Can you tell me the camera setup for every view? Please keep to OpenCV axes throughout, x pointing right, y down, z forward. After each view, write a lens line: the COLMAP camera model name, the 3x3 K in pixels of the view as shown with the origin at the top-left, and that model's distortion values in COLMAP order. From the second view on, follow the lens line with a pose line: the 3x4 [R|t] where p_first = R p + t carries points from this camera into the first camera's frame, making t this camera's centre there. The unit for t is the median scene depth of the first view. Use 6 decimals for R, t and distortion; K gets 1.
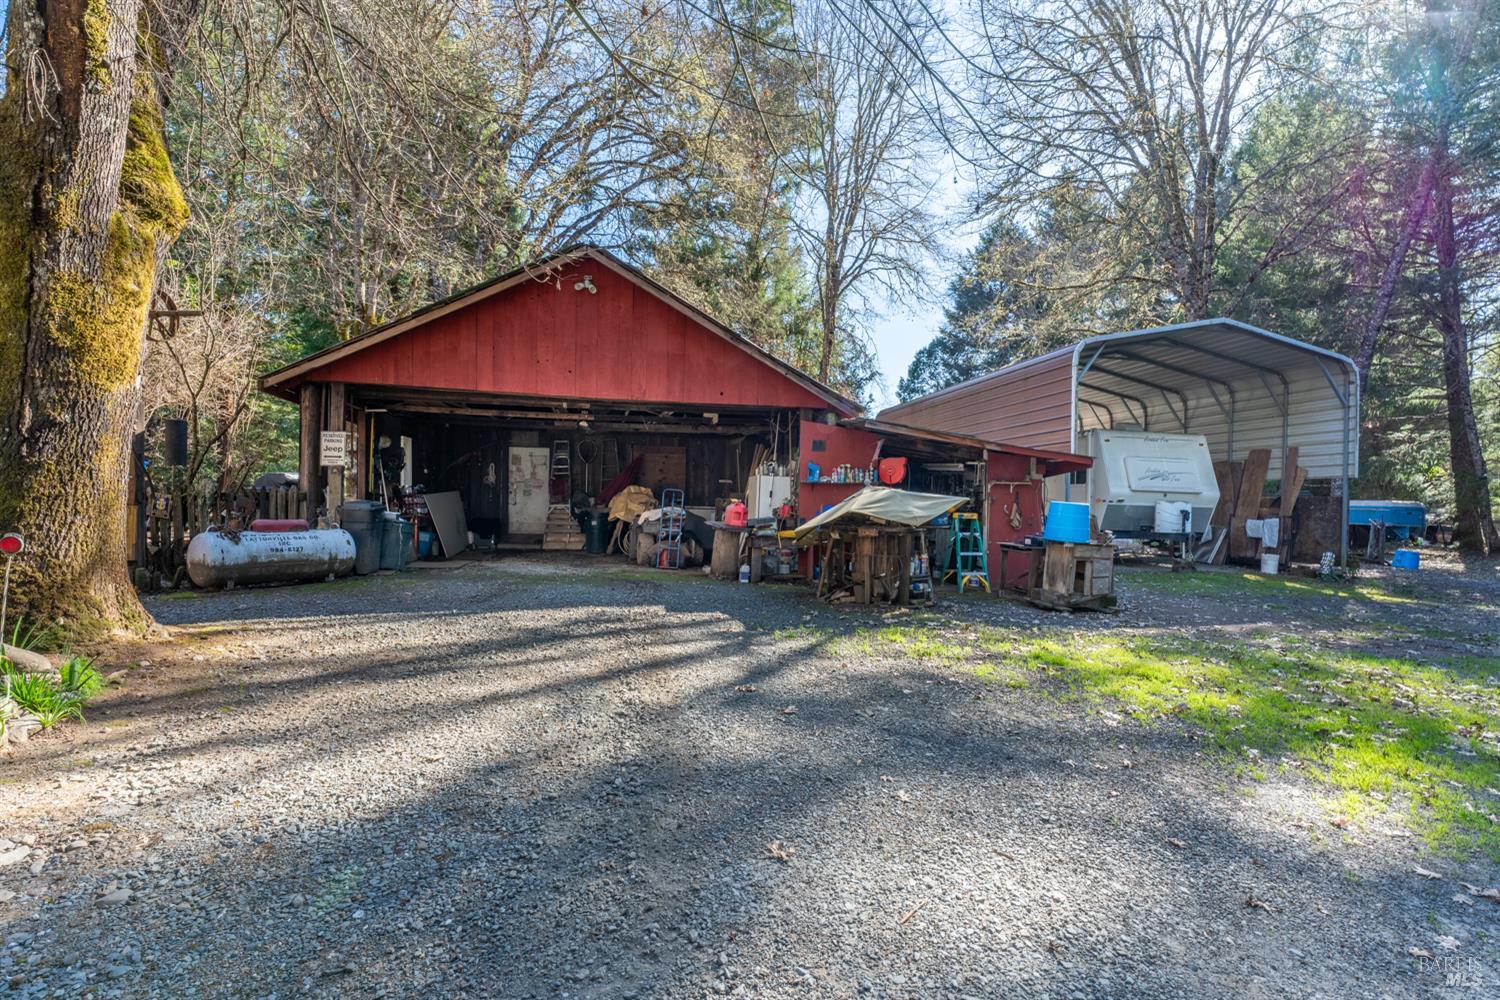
lens RADIAL K [[697.6, 0, 750.0], [0, 697.6, 500.0], [0, 0, 1]] dist [0.001043, 0.000141]
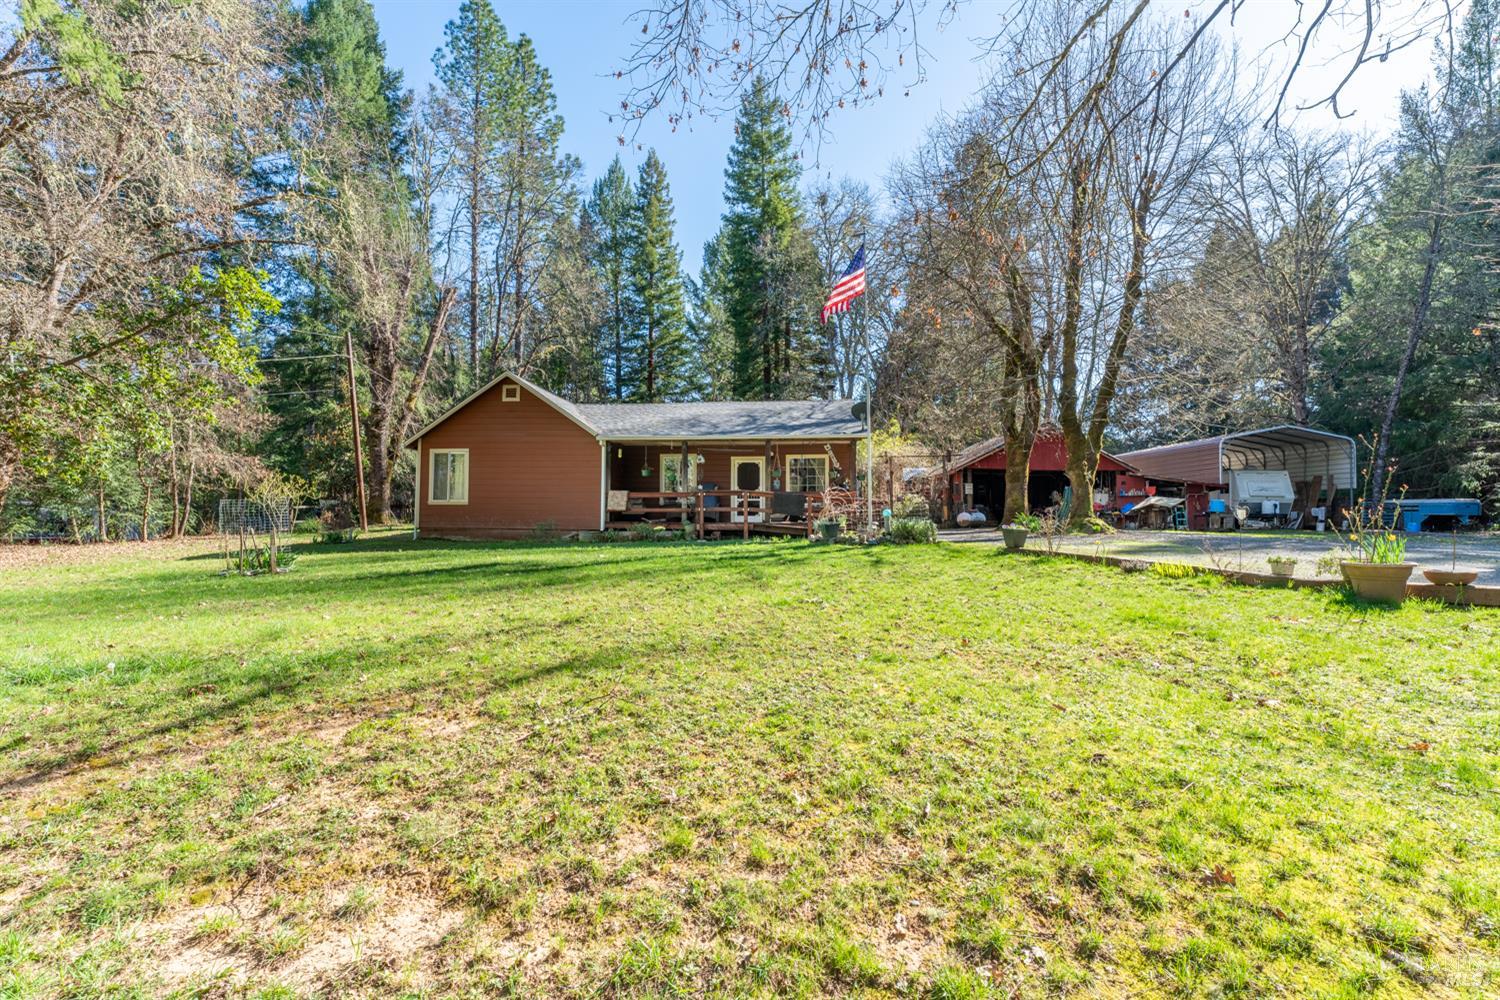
lens RADIAL K [[686.4, 0, 750.0], [0, 686.4, 500.0], [0, 0, 1]] dist [-0.000827, -0.000268]
pose [[0.981995, -0.019627, -0.187884, -0.679831], [0.015891, 0.999645, -0.021369, 0.022849], [0.188237, 0.017999, 0.981959, -1.601254]]
